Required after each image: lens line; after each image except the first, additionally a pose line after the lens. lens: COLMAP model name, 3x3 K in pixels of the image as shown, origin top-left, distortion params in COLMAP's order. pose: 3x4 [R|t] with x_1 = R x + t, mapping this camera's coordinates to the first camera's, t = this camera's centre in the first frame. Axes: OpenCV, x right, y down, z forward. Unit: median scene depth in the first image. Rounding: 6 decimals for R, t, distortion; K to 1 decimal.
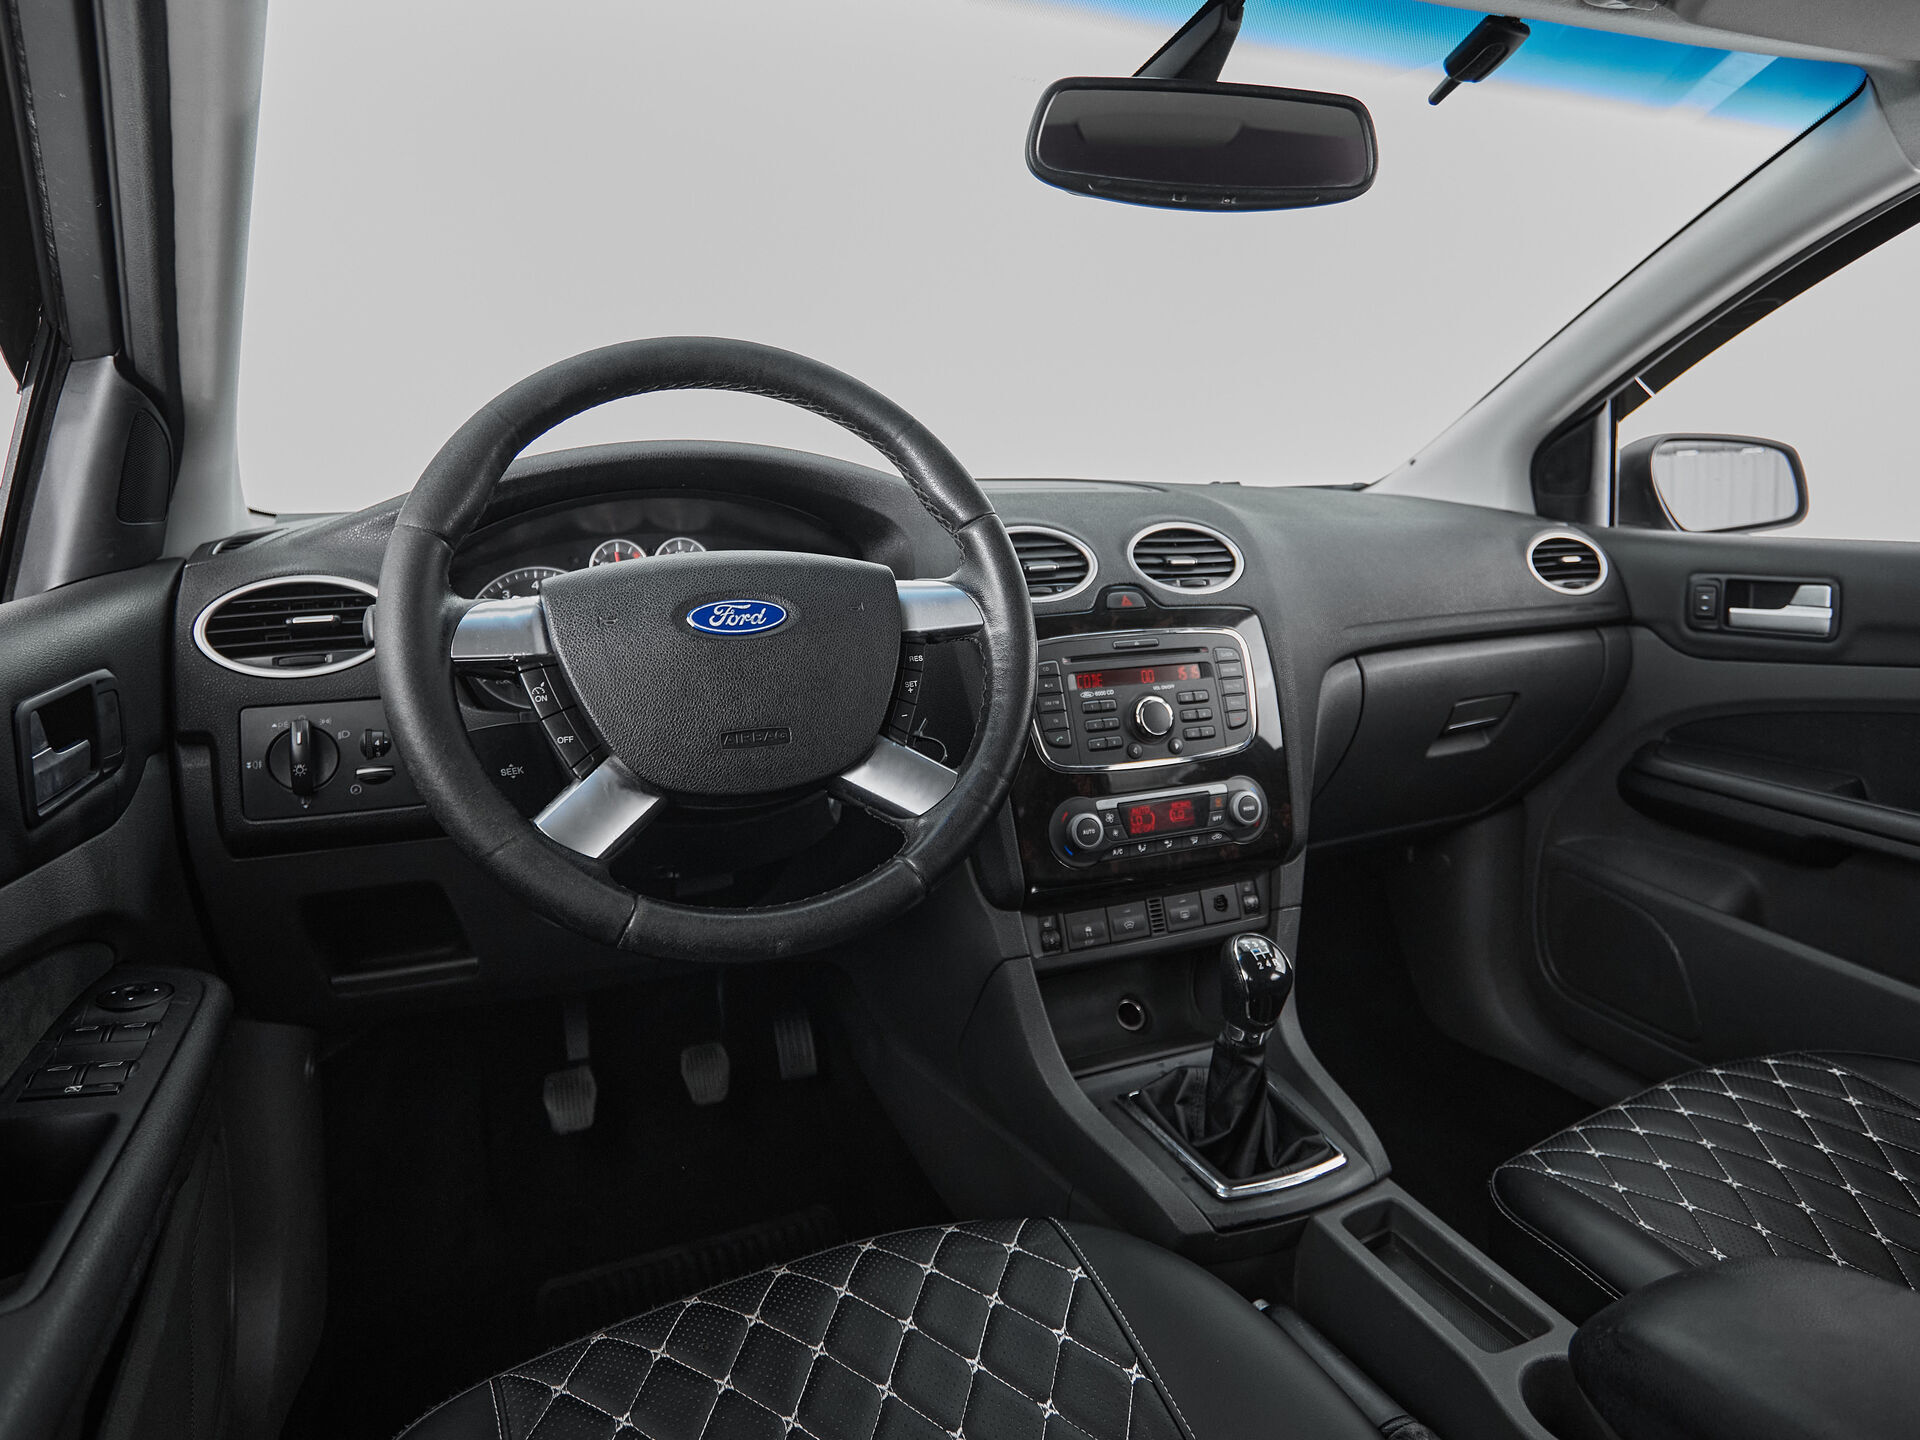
lens RADIAL K [[1164.8, 0, 950.2], [0, 1164.8, 644.3], [0, 0, 1]] dist [-0.010844, -0.000301]
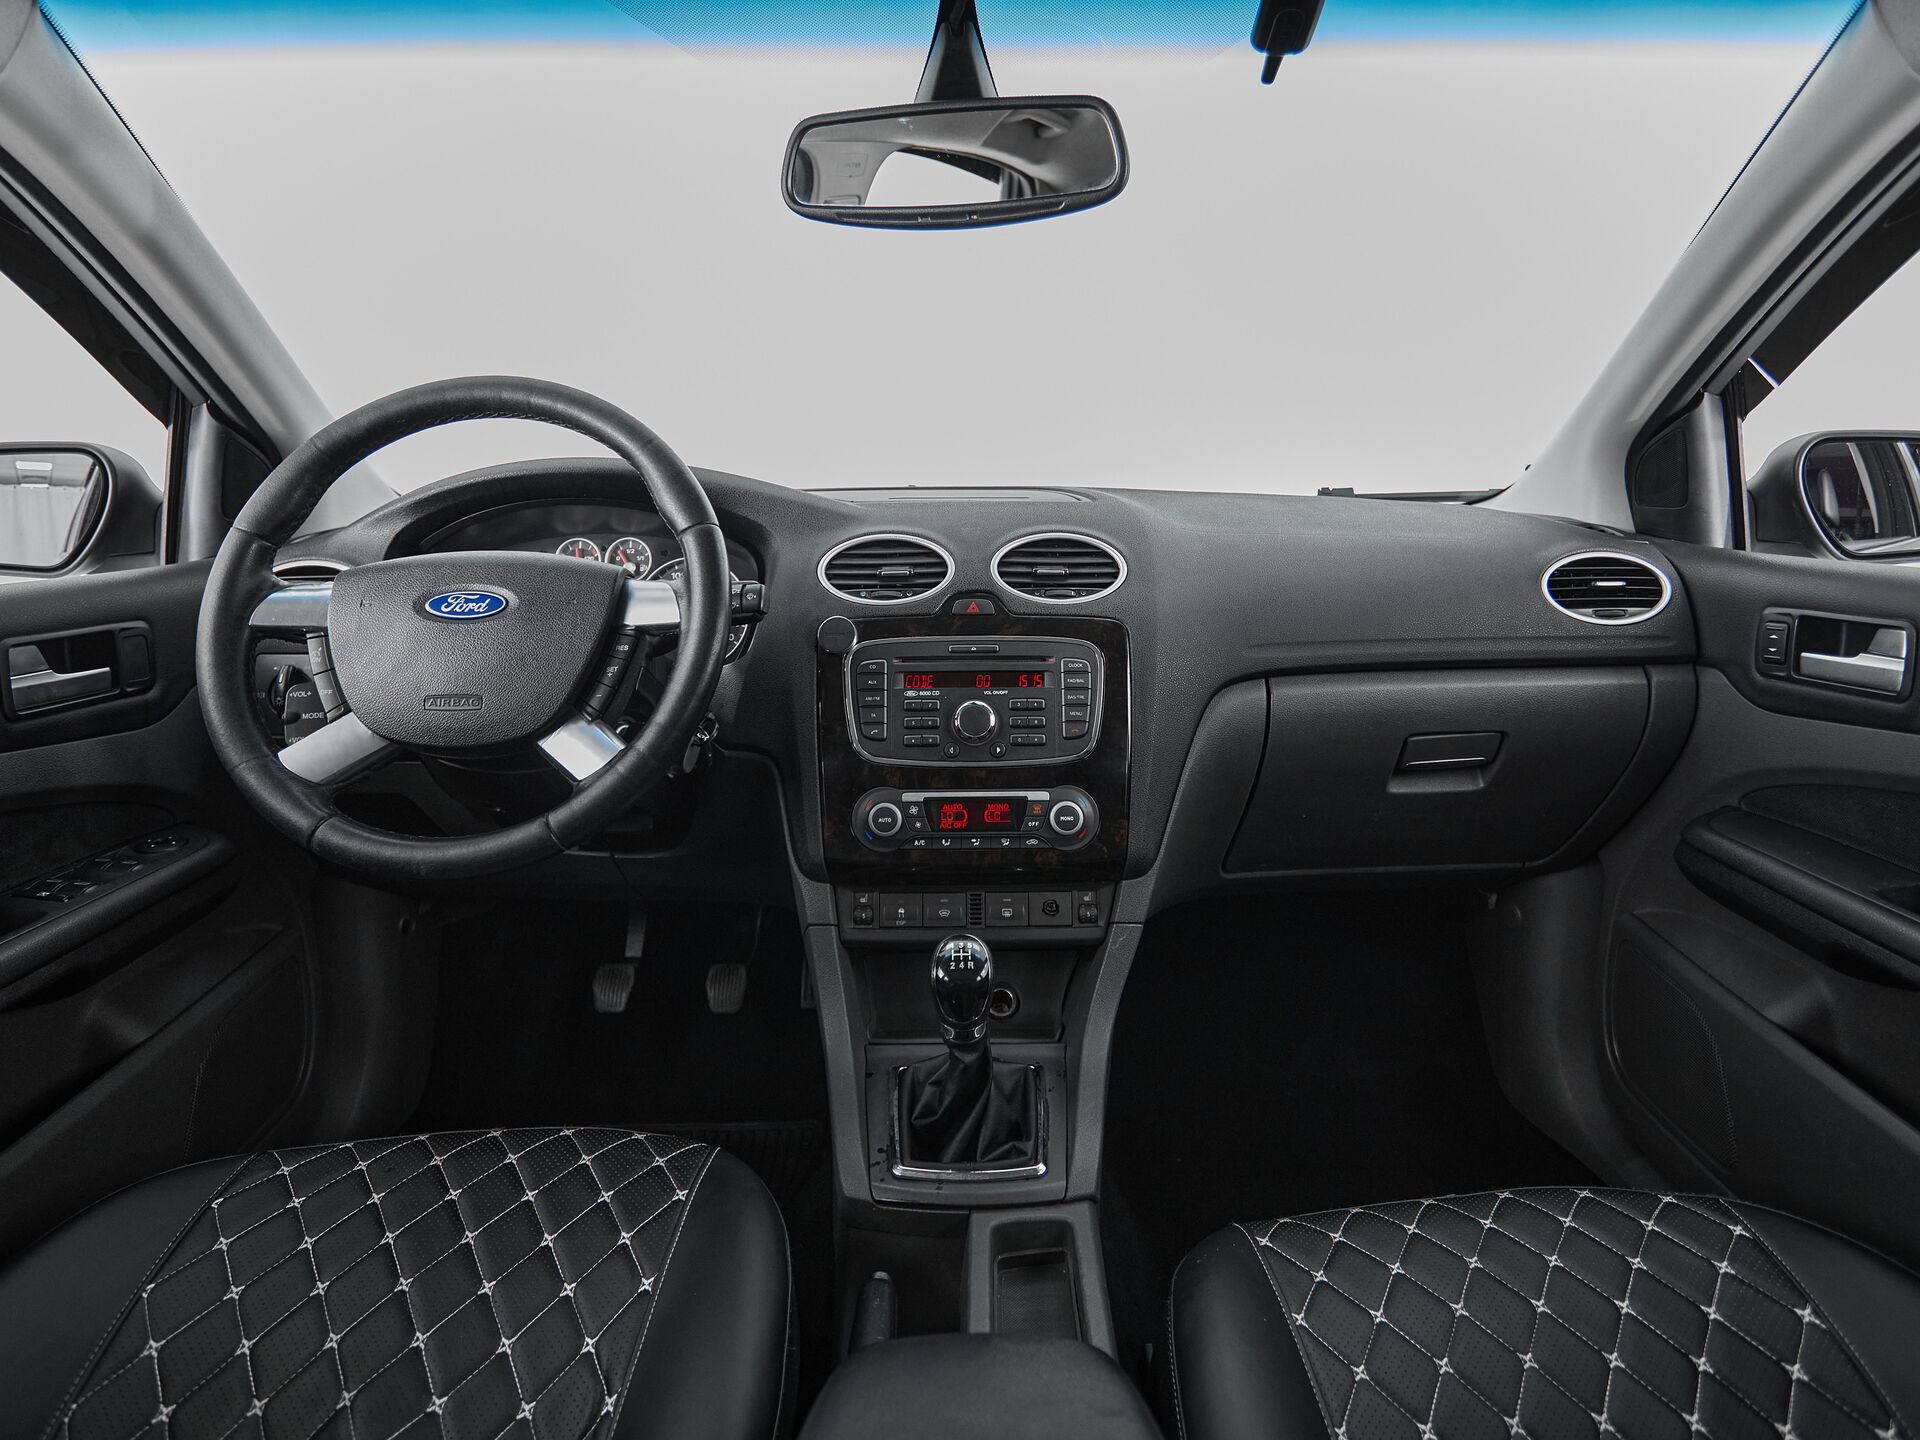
lens RADIAL K [[1081.4, 0, 956.1], [0, 1081.4, 666.4], [0, 0, 1]] dist [-0.009369, -0.001249]
pose [[0.918966, 0.067924, -0.388443, 0.523071], [-0.055357, 0.997520, 0.043467, -0.026044], [0.390432, -0.018442, 0.920447, 0.102271]]
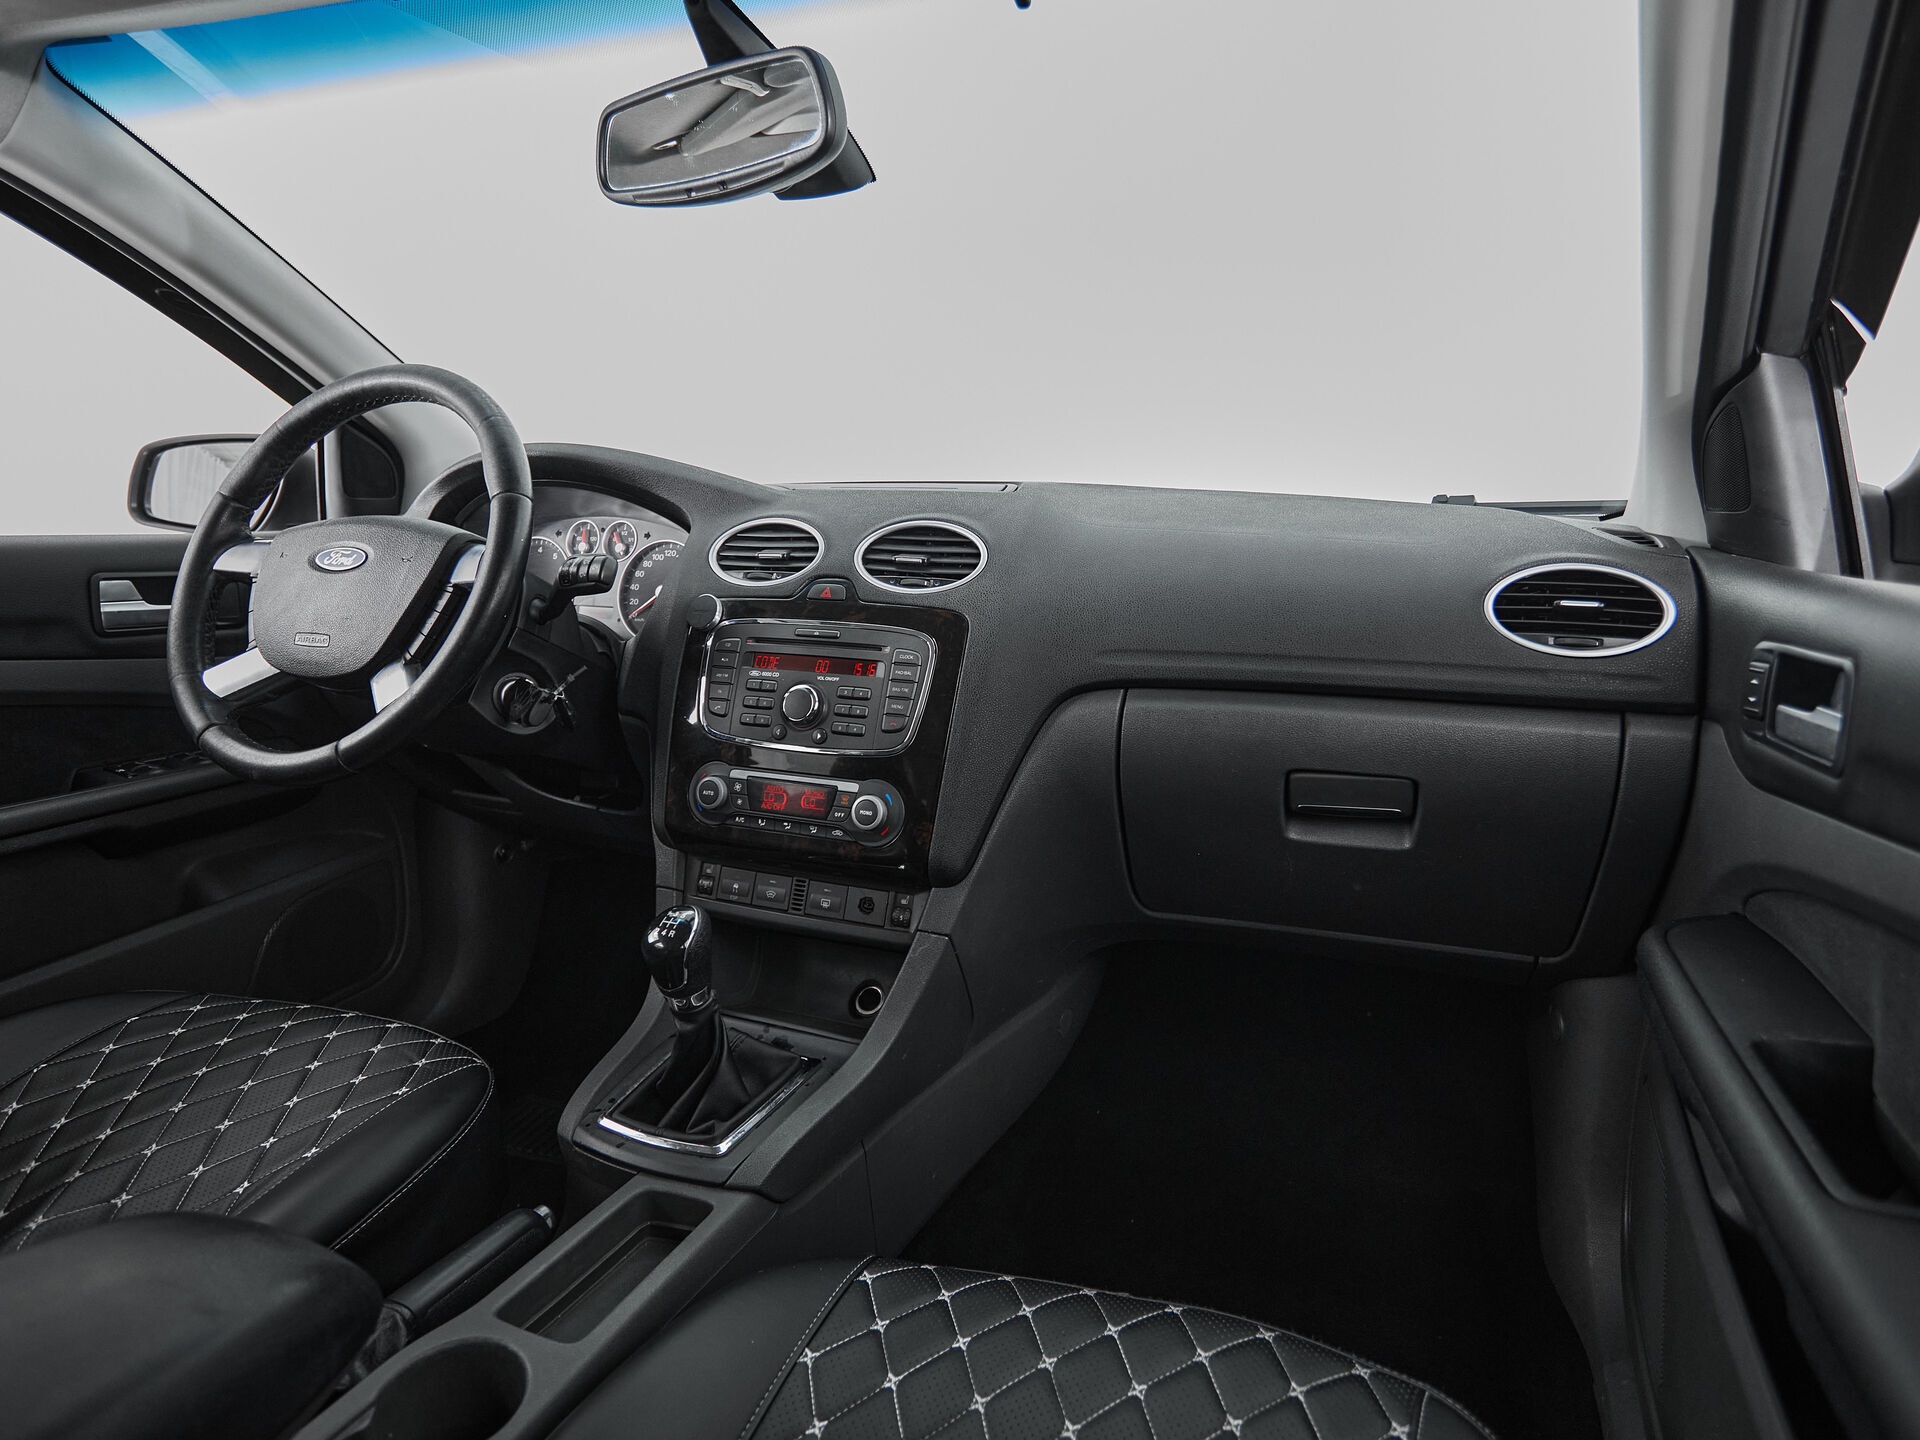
lens RADIAL K [[1081.4, 0, 1006.5], [0, 1081.4, 706.9], [0, 0, 1]] dist [-0.009369, -0.001249]
pose [[0.711563, 0.142842, -0.687949, 0.948342], [-0.117809, 0.989511, 0.083604, -0.035933], [0.692675, 0.021557, 0.720927, 0.428181]]
